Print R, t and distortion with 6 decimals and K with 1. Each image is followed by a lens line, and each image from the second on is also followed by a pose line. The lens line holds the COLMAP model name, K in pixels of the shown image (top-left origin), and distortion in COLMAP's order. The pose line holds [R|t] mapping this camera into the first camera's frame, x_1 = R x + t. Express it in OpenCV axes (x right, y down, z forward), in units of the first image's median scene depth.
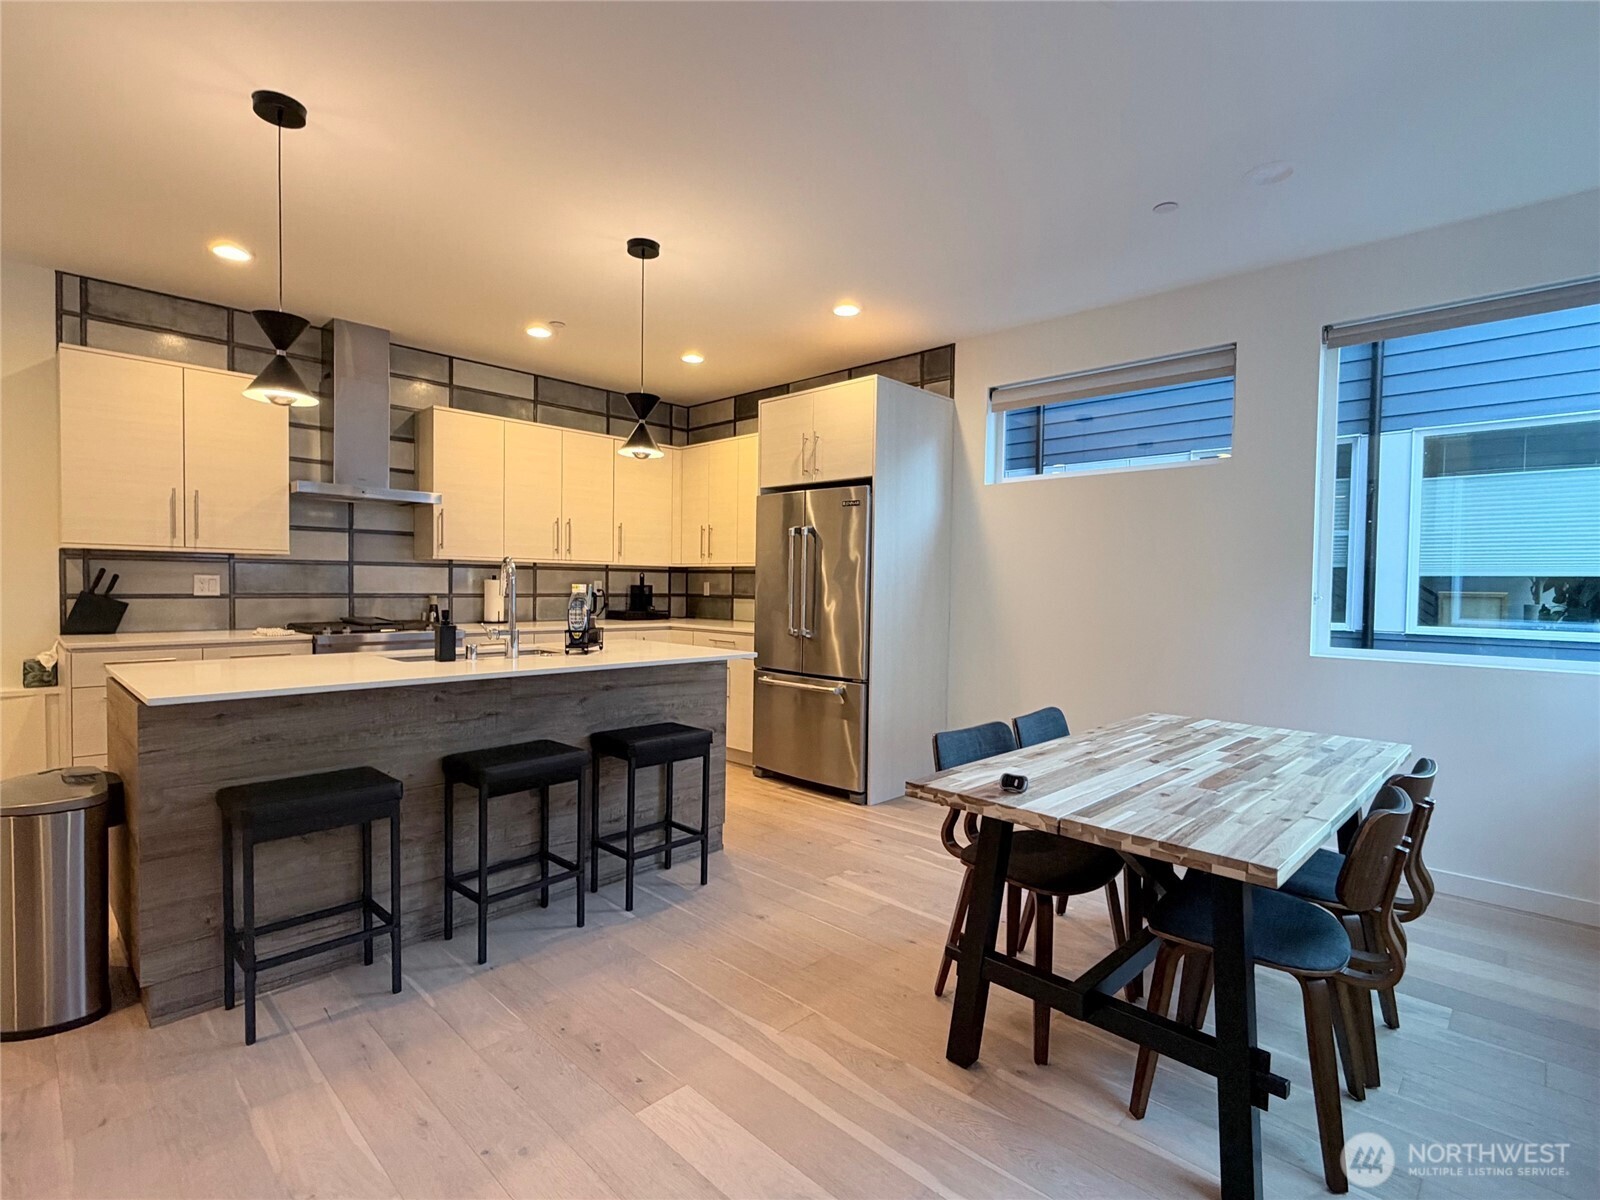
lens RADIAL K [[778.0, 0, 792.4], [0, 778.0, 608.2], [0, 0, 1]] dist [-0.000995, -0.000372]
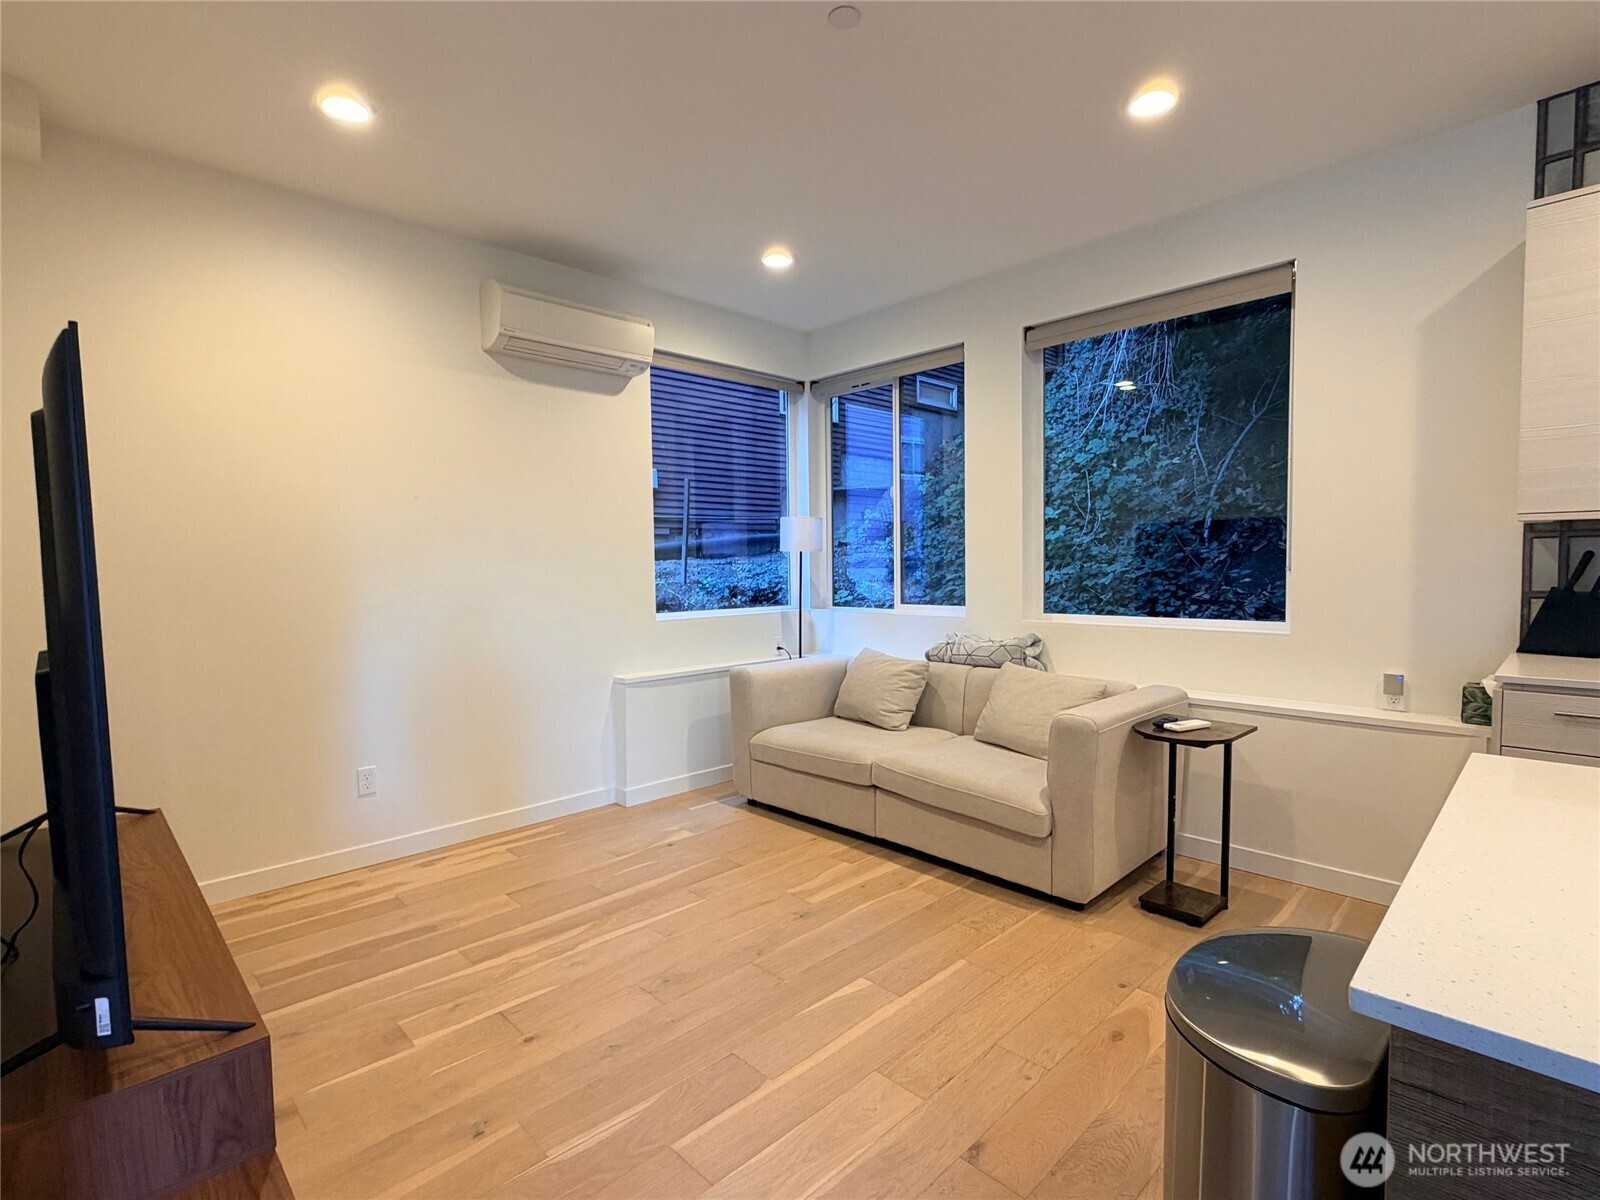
lens RADIAL K [[778.0, 0, 795.9], [0, 778.0, 601.5], [0, 0, 1]] dist [-0.000995, -0.000372]
pose [[-0.027138, 0.034125, -0.999049, -0.229030], [-0.019483, 0.999209, 0.034659, -0.018291], [0.999442, 0.020405, -0.026452, 0.352077]]
